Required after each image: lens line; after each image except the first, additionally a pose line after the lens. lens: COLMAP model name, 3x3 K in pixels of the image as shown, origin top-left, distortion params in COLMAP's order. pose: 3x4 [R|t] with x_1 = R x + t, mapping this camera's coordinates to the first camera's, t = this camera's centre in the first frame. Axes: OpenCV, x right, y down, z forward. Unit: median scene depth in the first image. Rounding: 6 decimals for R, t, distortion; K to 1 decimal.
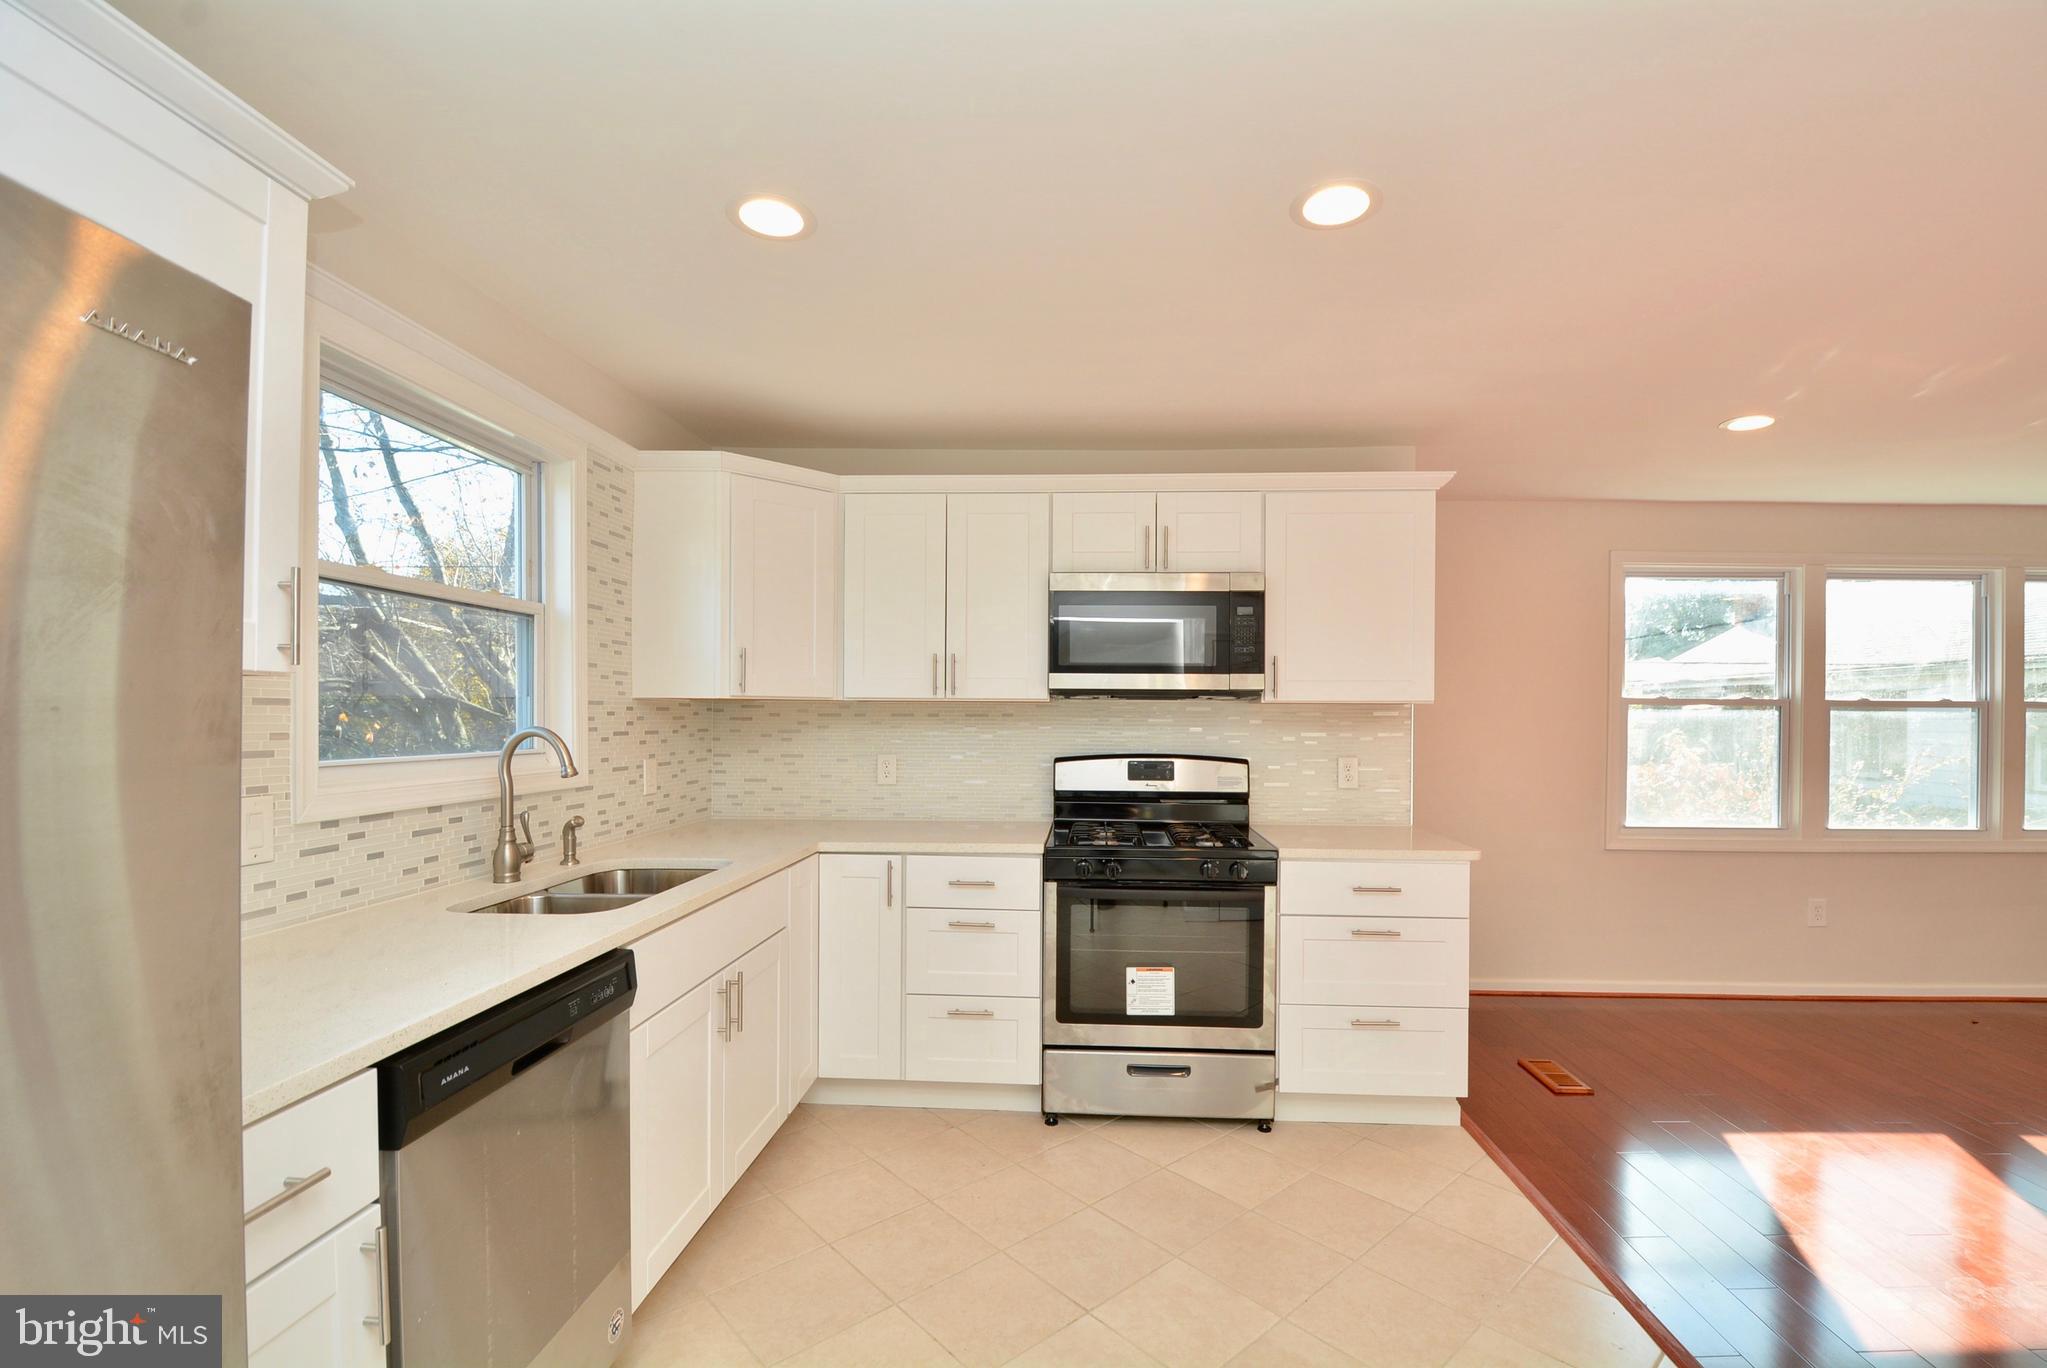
lens RADIAL K [[895.6, 0, 1062.2], [0, 895.6, 721.3], [0, 0, 1]] dist [-0.000421, -0.007581]
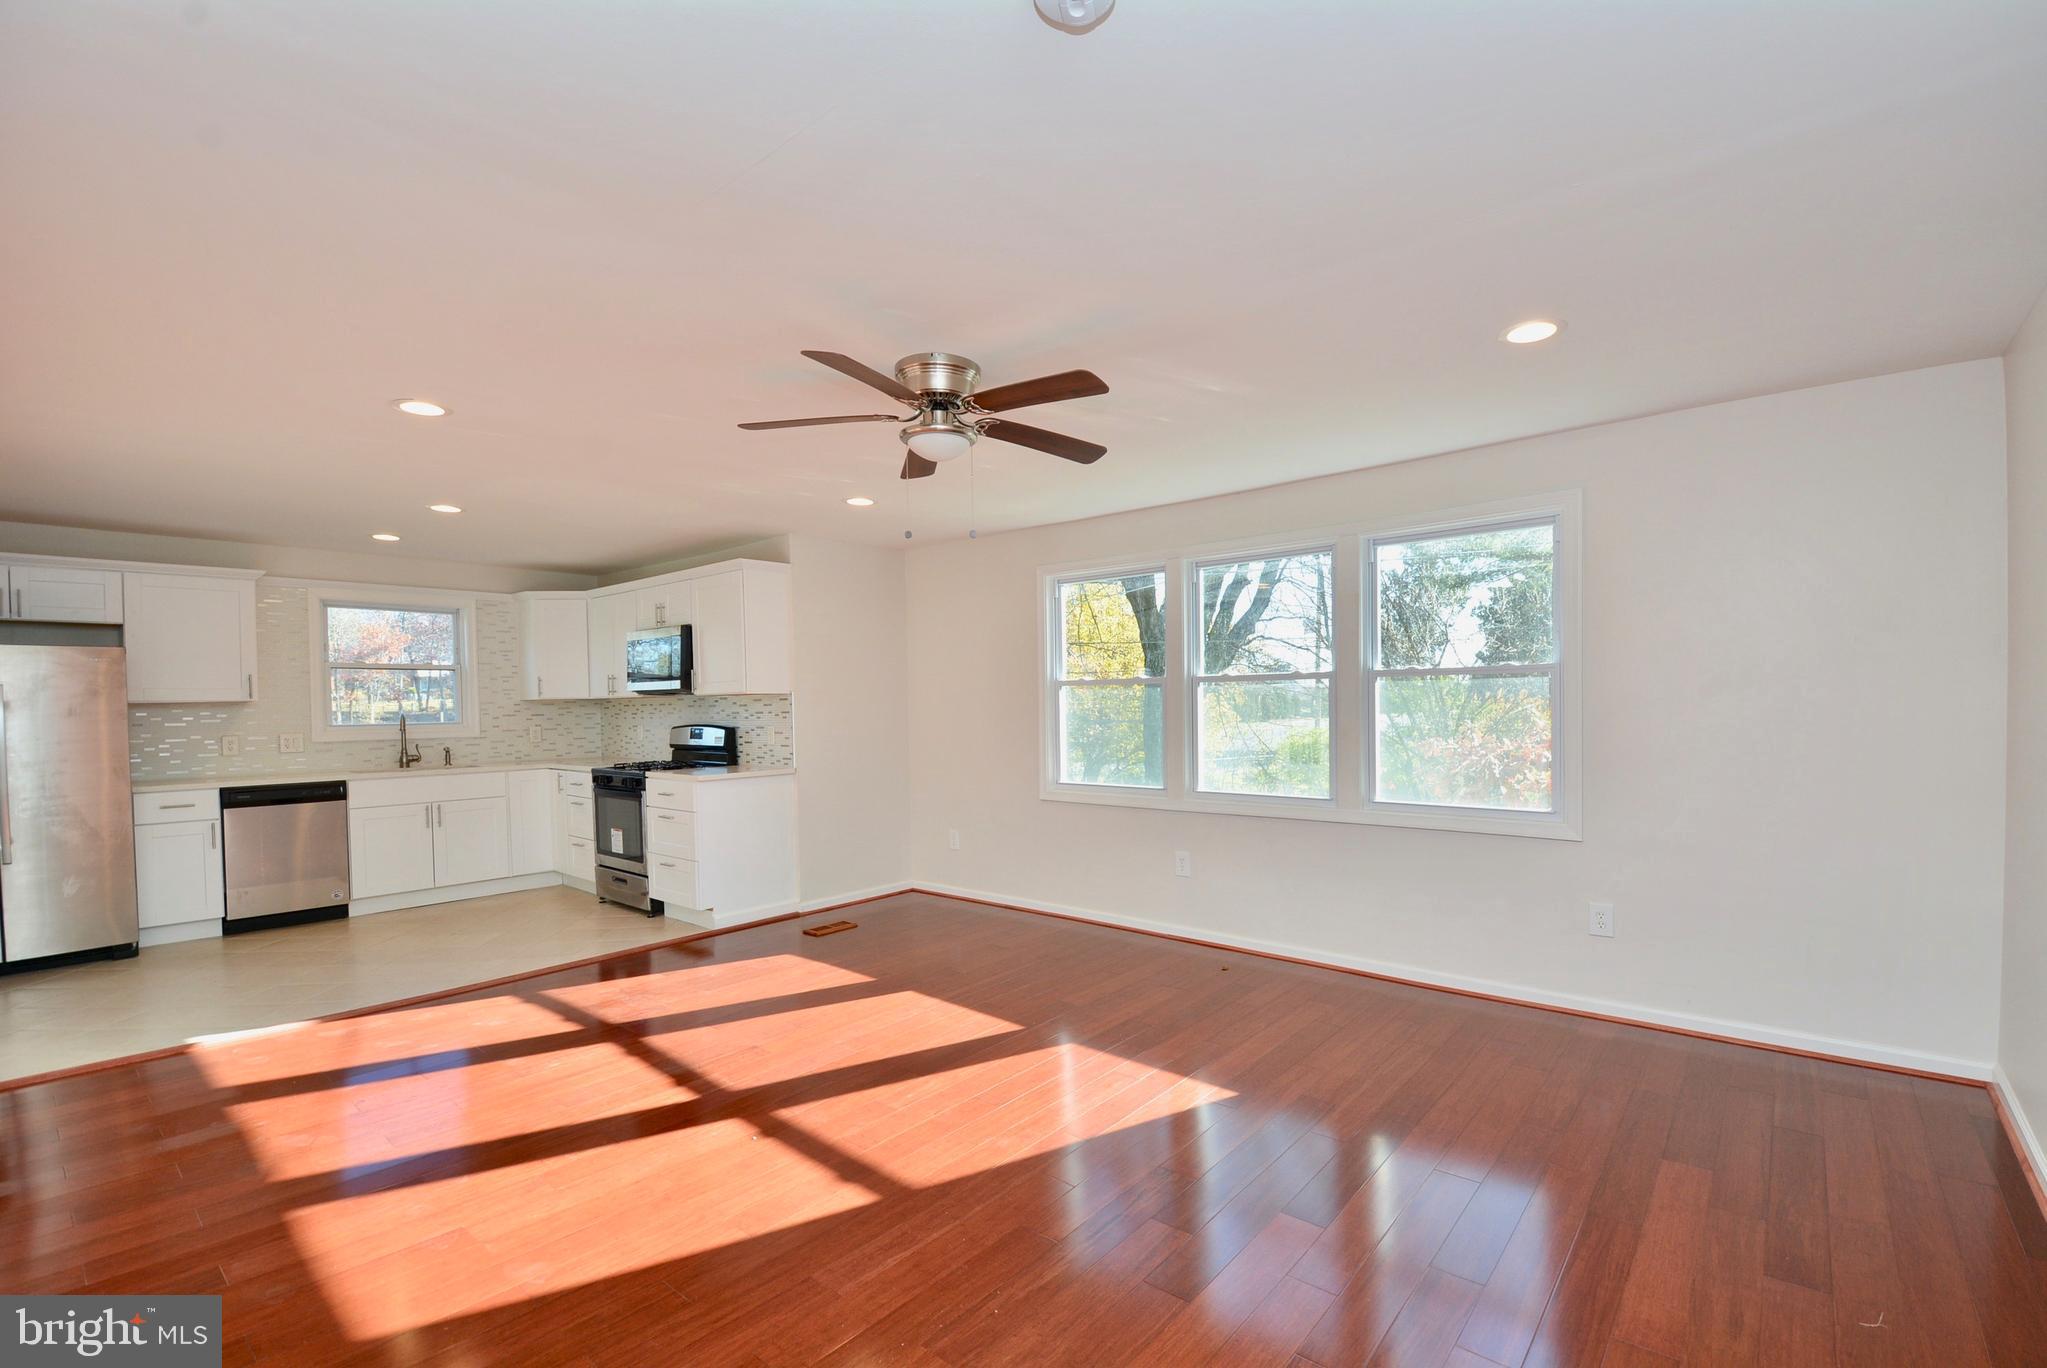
lens RADIAL K [[895.6, 0, 1062.2], [0, 895.6, 721.3], [0, 0, 1]] dist [-0.000421, -0.007581]
pose [[0.793654, -0.006392, -0.608336, 1.917238], [0.016288, 0.999810, 0.010744, 0.024161], [0.608152, -0.018436, 0.793607, 0.011285]]
